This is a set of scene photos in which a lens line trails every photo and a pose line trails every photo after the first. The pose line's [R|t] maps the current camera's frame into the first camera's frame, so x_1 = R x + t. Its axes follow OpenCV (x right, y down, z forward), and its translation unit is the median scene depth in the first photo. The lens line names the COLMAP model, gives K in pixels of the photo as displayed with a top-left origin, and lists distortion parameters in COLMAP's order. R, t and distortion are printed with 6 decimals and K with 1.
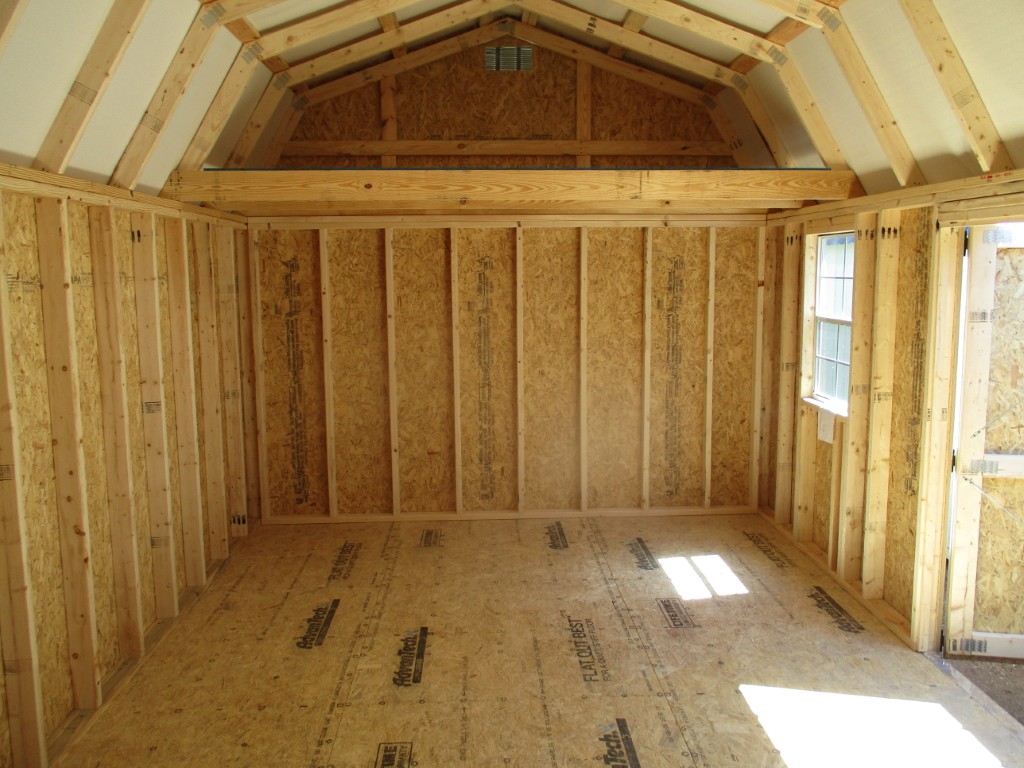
lens RADIAL K [[854.4, 0, 519.5], [0, 854.4, 365.8], [0, 0, 1]] dist [-0.033937, 0.024313]
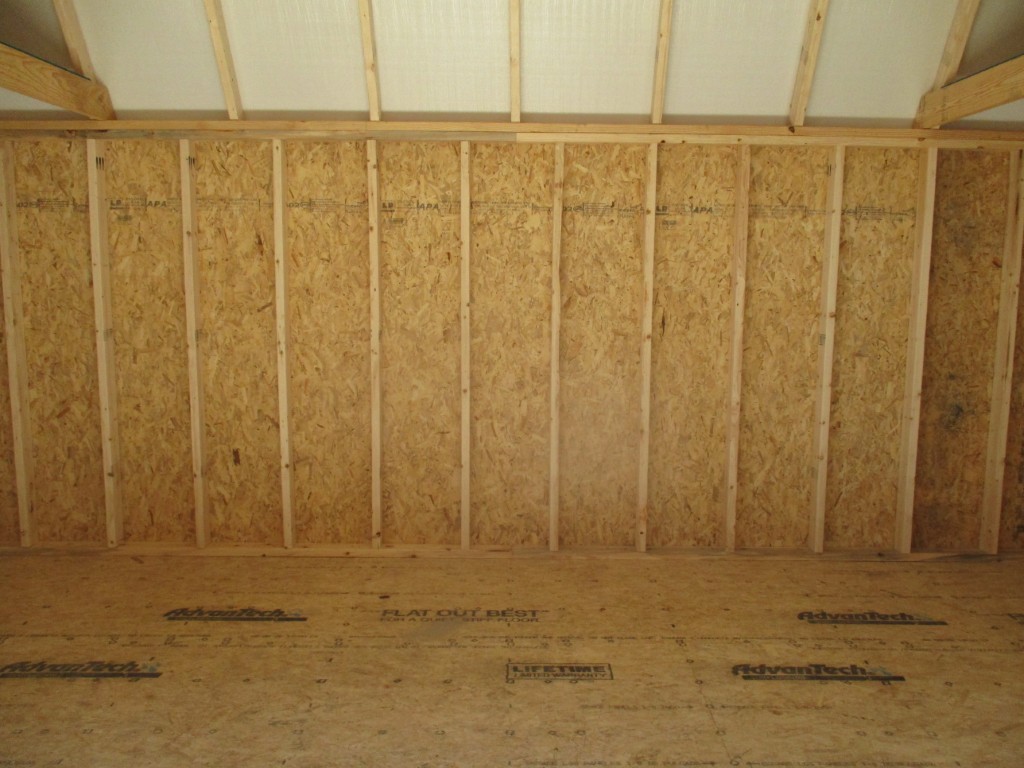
lens RADIAL K [[854.4, 0, 519.5], [0, 854.4, 365.8], [0, 0, 1]] dist [-0.033937, 0.024313]
pose [[-0.046290, 0.126410, -0.990897, 0.515692], [-0.125006, 0.983430, 0.131297, -0.007712], [0.991076, 0.129945, -0.029721, 0.584973]]
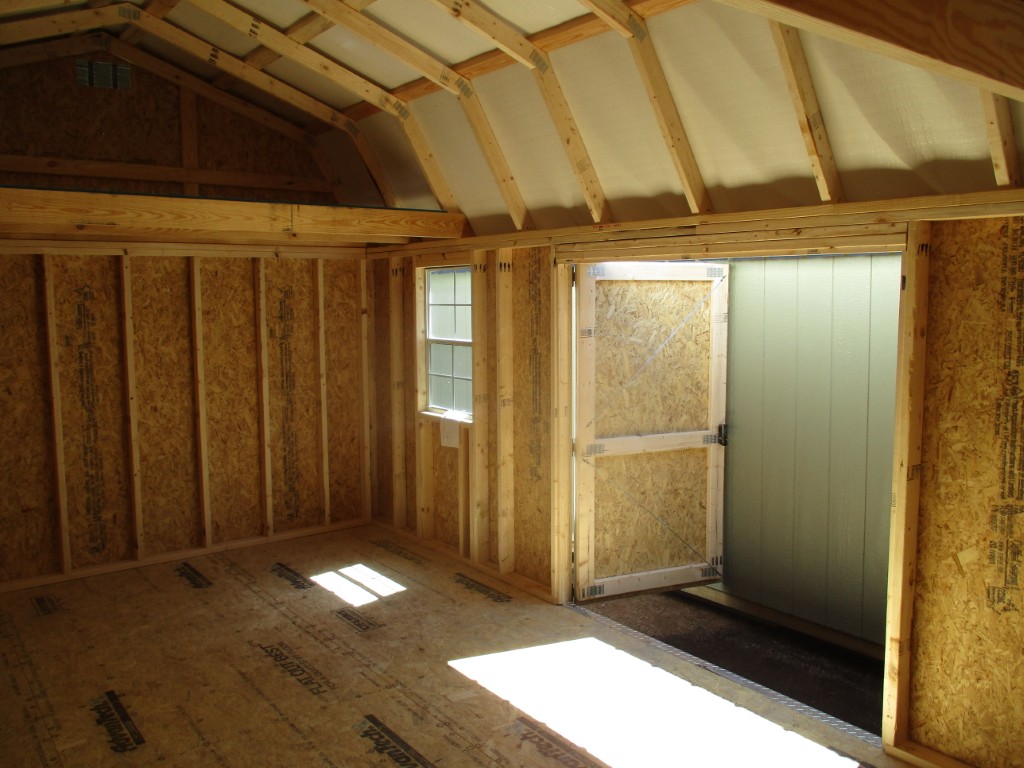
lens RADIAL K [[854.4, 0, 519.5], [0, 854.4, 365.8], [0, 0, 1]] dist [-0.033937, 0.024313]
pose [[0.824007, -0.048977, 0.564459, -0.215232], [0.068620, 0.997550, -0.013617, 0.001855], [-0.562409, 0.049954, 0.825349, -0.010585]]
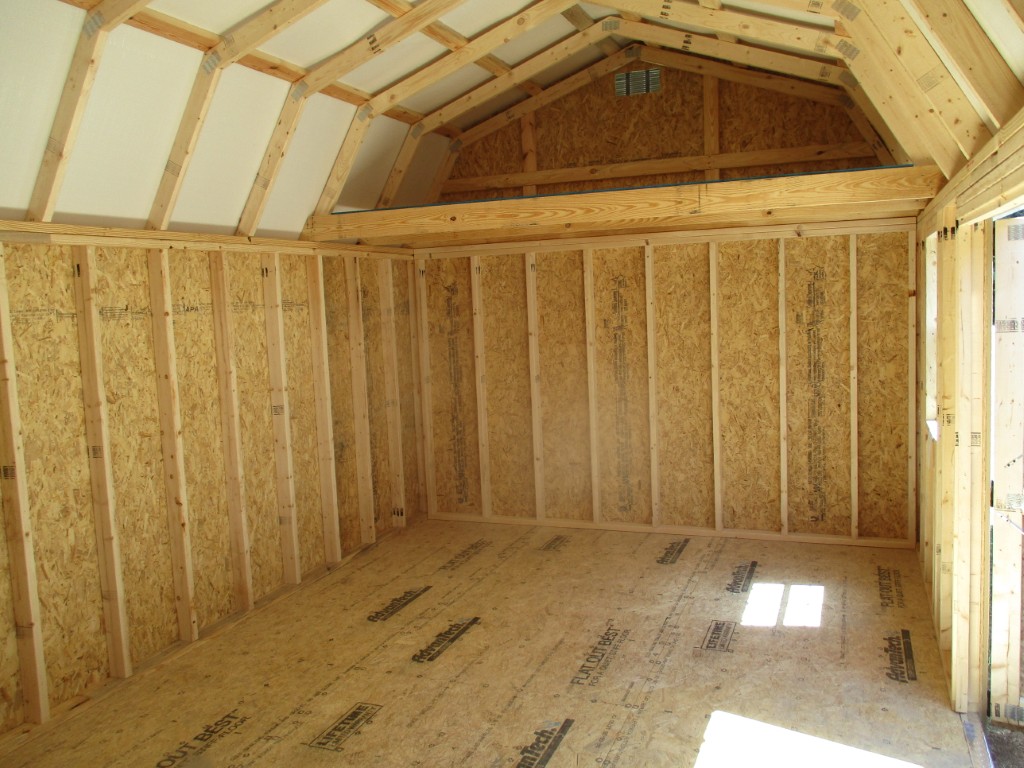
lens RADIAL K [[854.4, 0, 519.5], [0, 854.4, 365.8], [0, 0, 1]] dist [-0.033937, 0.024313]
pose [[0.912685, 0.003936, -0.408645, 0.338952], [-0.012352, 0.999762, -0.017958, 0.002011], [0.408477, 0.021437, 0.912517, 0.012293]]
